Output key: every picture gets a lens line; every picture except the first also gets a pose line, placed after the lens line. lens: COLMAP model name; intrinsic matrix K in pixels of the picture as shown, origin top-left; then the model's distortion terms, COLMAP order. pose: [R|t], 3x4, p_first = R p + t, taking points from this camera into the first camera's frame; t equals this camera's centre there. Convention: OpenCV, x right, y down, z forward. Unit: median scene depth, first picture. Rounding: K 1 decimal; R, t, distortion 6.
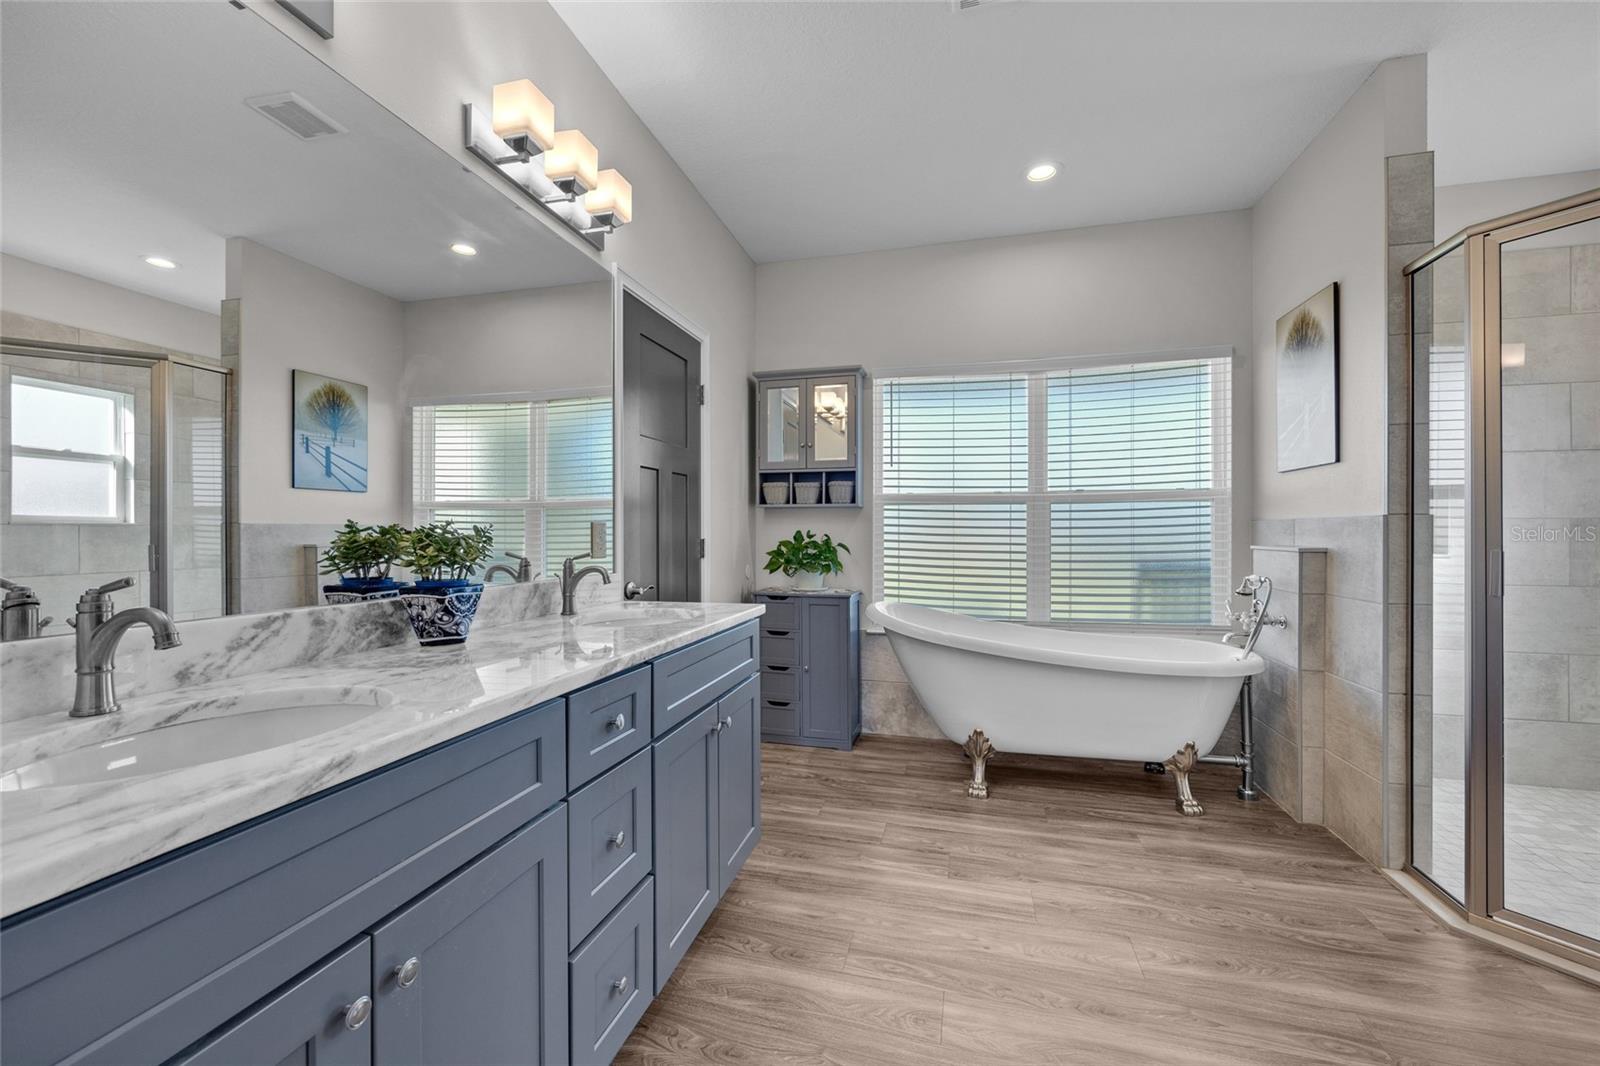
lens RADIAL K [[635.5, 0, 805.0], [0, 635.5, 531.7], [0, 0, 1]] dist [-0.006134, 0.000464]
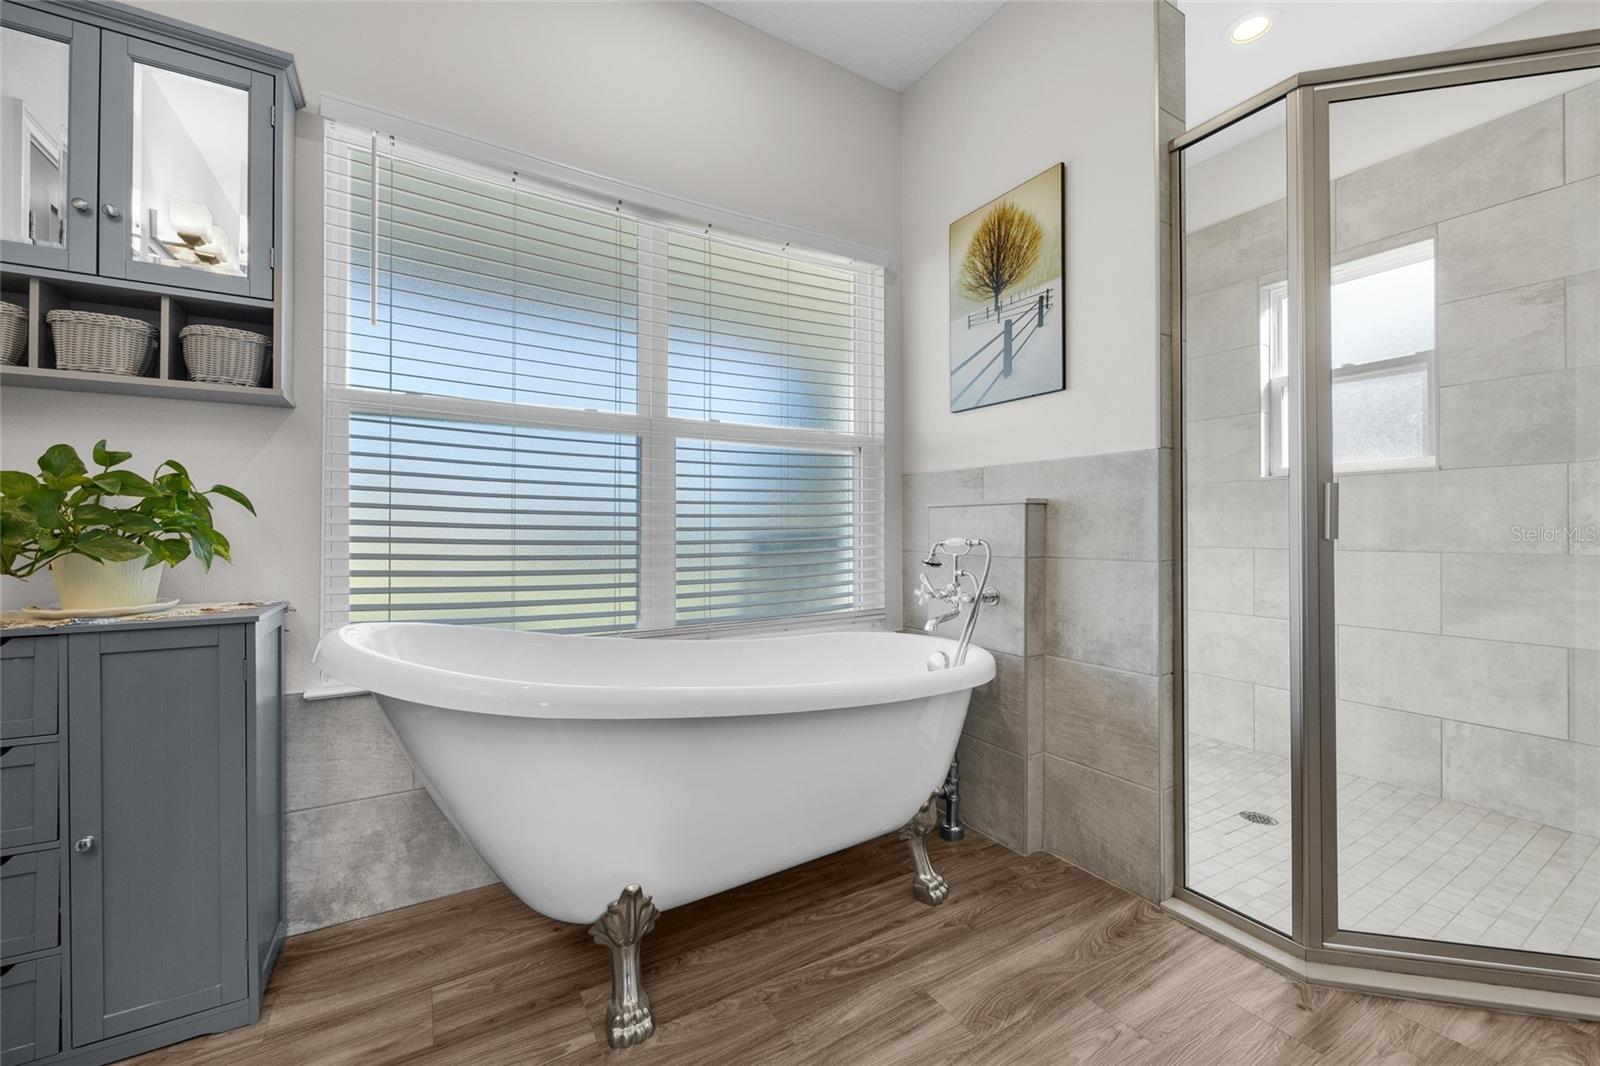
lens RADIAL K [[635.5, 0, 792.1], [0, 635.5, 524.6], [0, 0, 1]] dist [-0.006134, 0.000464]
pose [[0.701056, 0.004116, 0.713094, 0.024863], [-0.000327, 0.999985, -0.005450, 0.046501], [-0.713106, 0.003588, 0.701047, 0.495290]]
